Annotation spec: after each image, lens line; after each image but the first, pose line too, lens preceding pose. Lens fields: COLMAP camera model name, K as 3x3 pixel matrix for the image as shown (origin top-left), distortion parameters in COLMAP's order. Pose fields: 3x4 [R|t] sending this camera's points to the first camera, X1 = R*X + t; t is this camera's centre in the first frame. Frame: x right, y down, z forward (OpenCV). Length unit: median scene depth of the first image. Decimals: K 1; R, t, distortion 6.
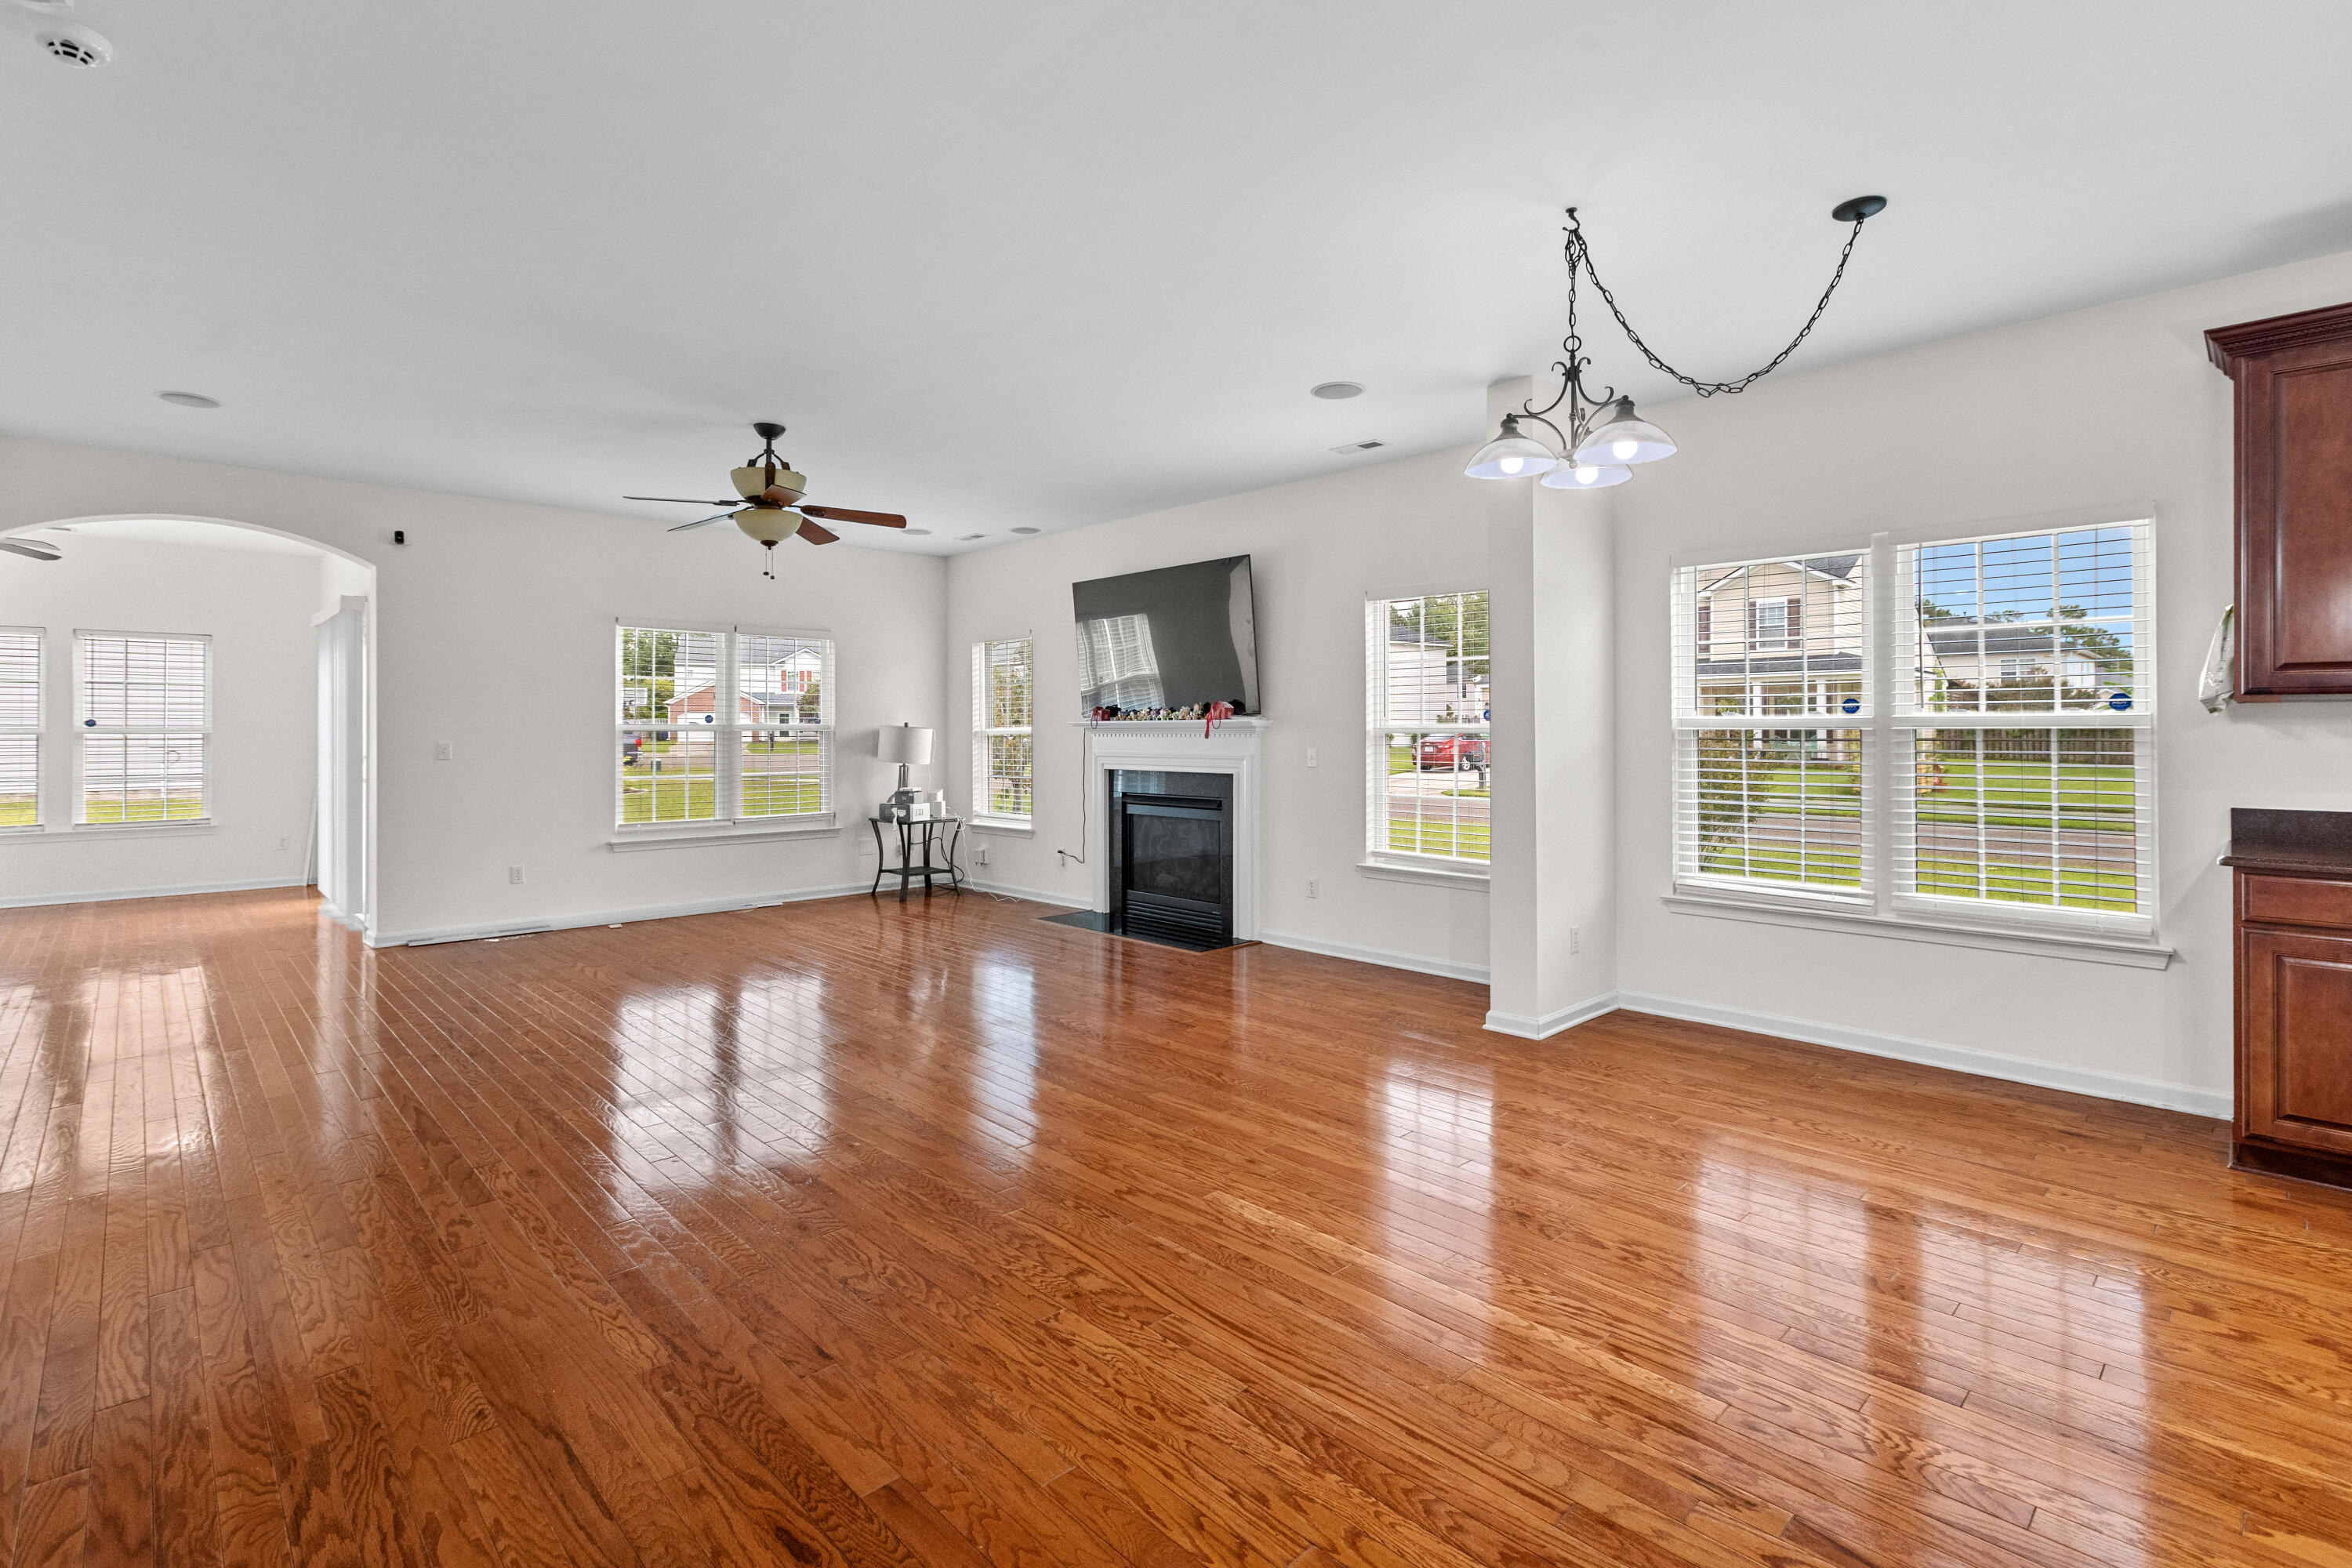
lens RADIAL K [[1080.7, 0, 1152.2], [0, 1080.7, 722.1], [0, 0, 1]] dist [-0.000680, -0.000211]
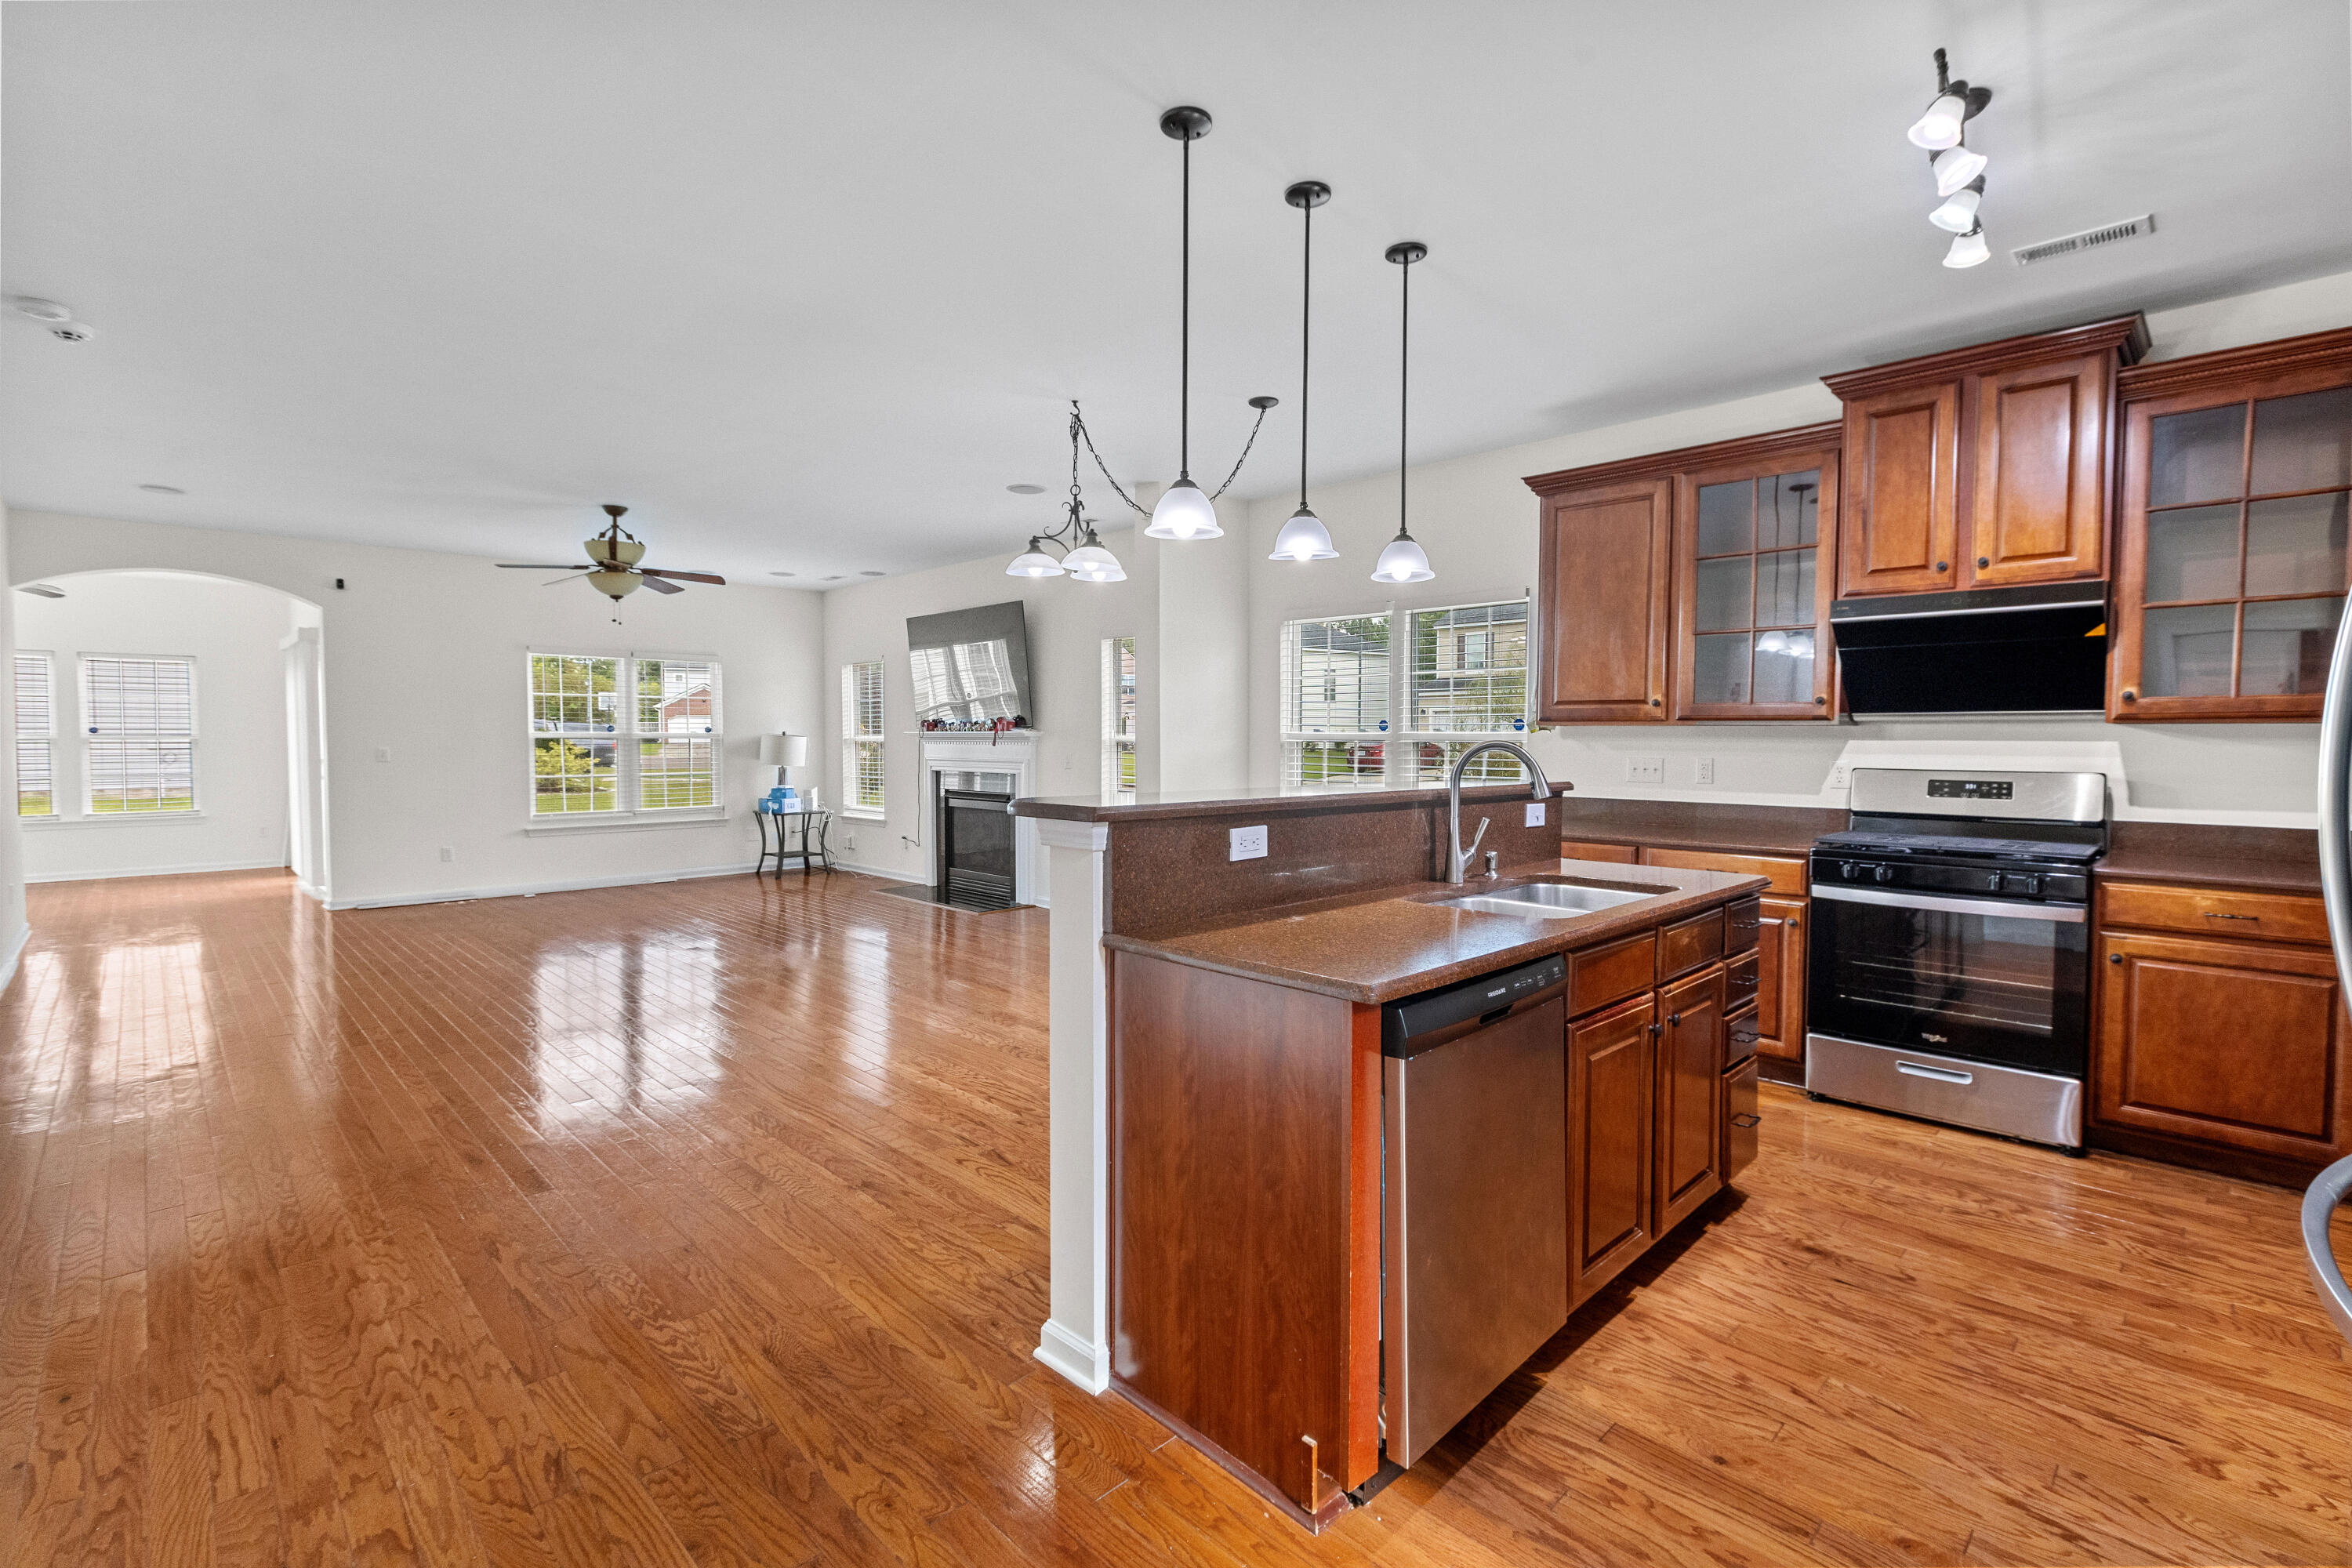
lens RADIAL K [[1057.5, 0, 1169.1], [0, 1057.5, 773.9], [0, 0, 1]] dist [-0.000432, -0.000932]
pose [[0.999847, 0.001151, 0.017443, 0.206518], [-0.001949, 0.998948, 0.045811, -0.008385], [-0.017372, -0.045838, 0.998798, -0.211014]]
